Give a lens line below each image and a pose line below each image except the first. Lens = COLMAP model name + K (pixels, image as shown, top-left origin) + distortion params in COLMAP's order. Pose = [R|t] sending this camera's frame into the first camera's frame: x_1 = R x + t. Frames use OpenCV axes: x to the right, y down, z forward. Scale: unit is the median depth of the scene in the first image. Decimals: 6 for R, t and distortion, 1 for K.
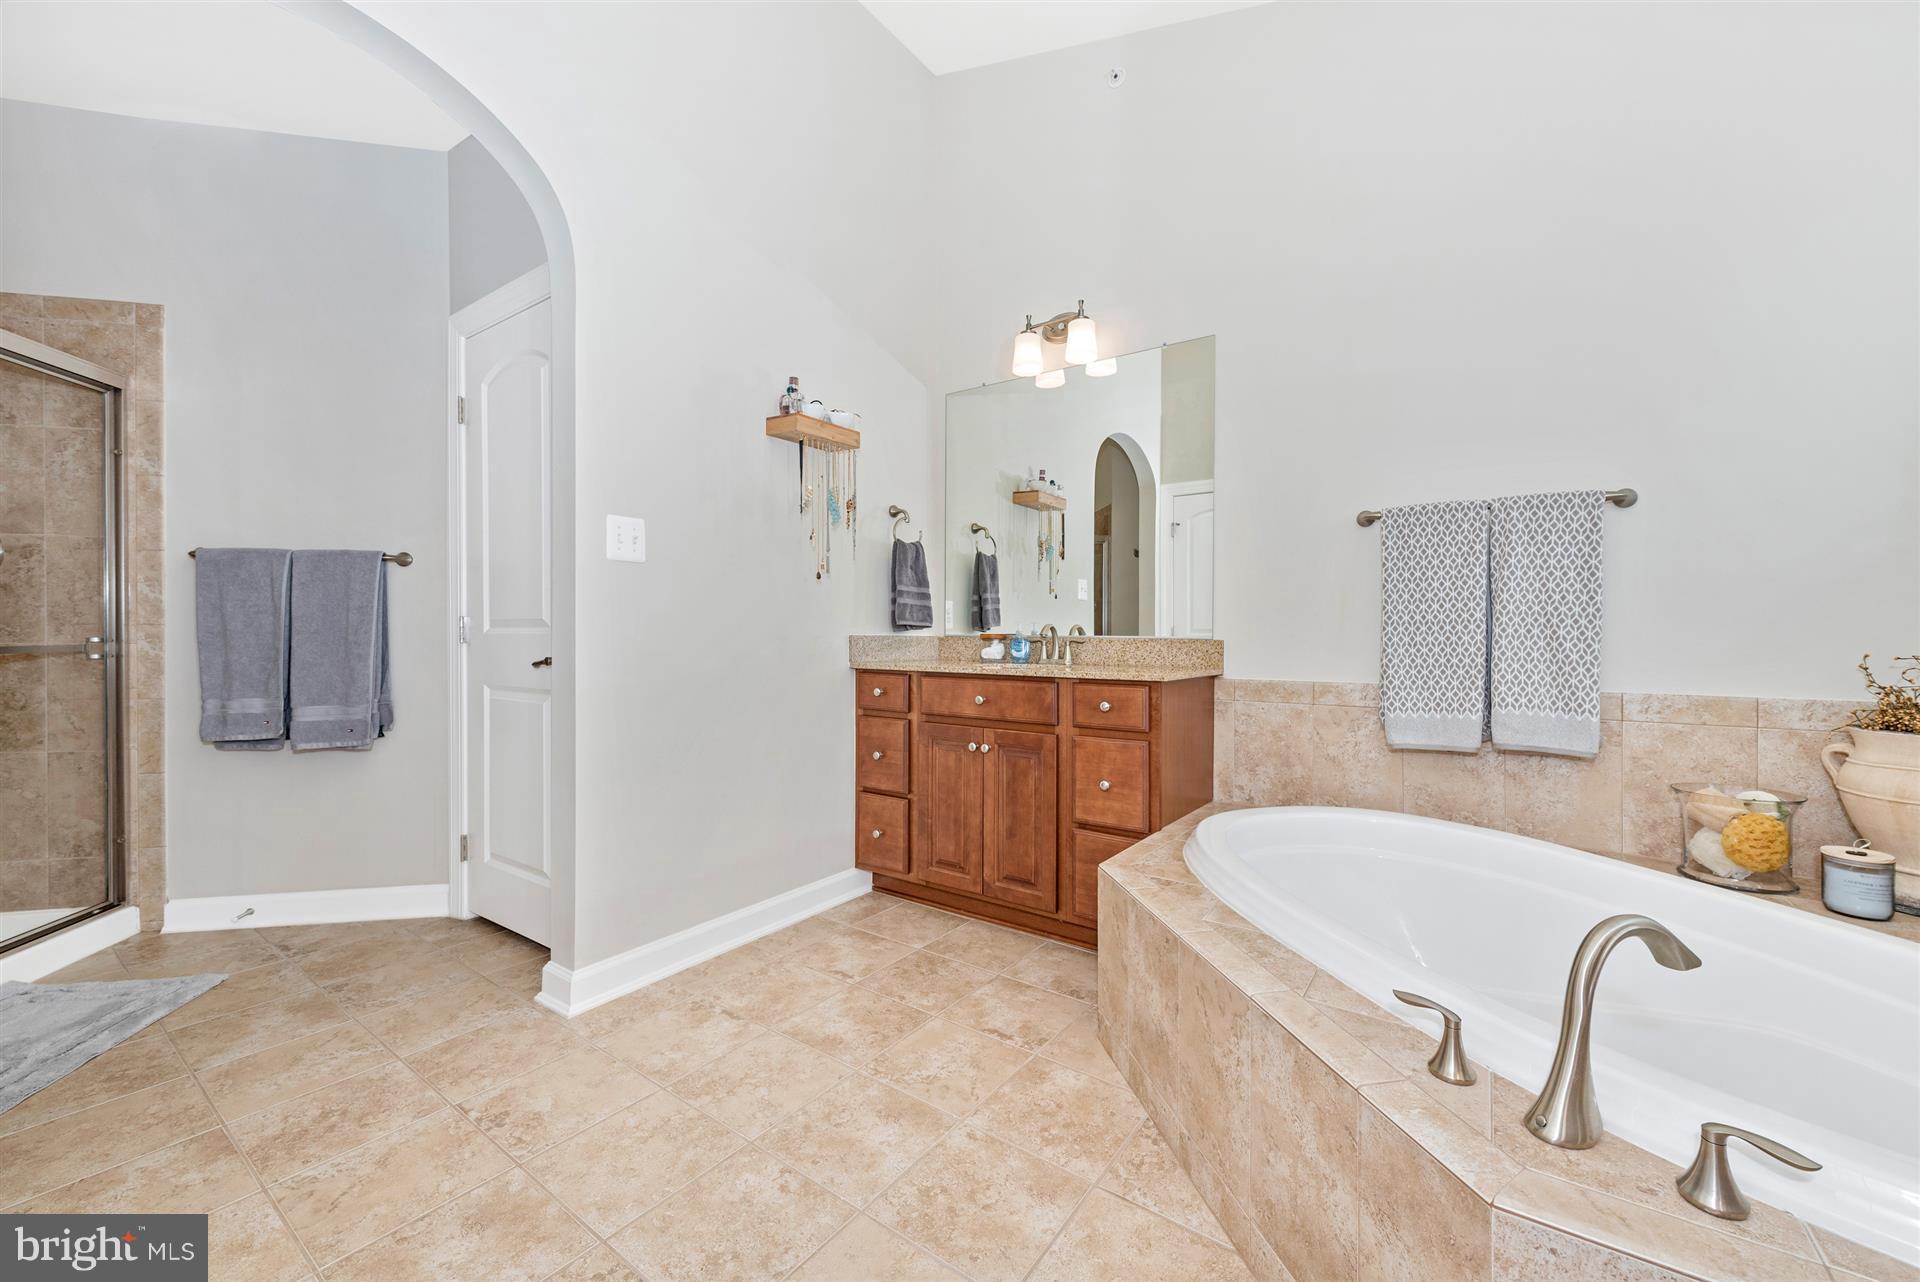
lens RADIAL K [[759.4, 0, 957.3], [0, 759.4, 636.3], [0, 0, 1]] dist [0.011260, -0.002291]
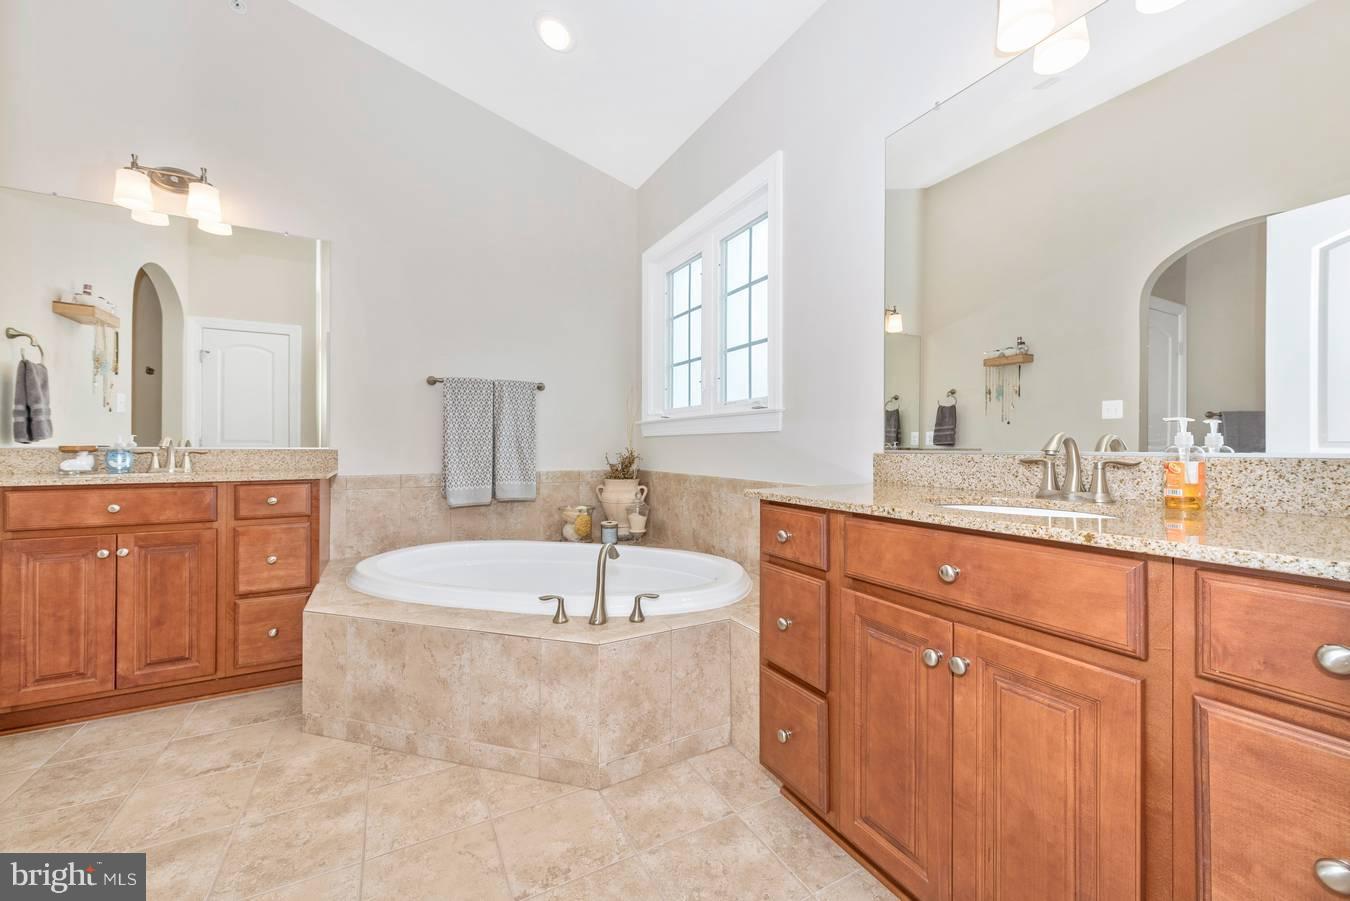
lens RADIAL K [[534.0, 0, 675.3], [0, 534.0, 445.9], [0, 0, 1]] dist [0.011260, -0.002291]
pose [[0.425924, -0.004977, 0.904745, -0.338546], [0.000444, 0.999986, 0.005291, -0.008413], [-0.904759, -0.001852, 0.425920, -0.042360]]
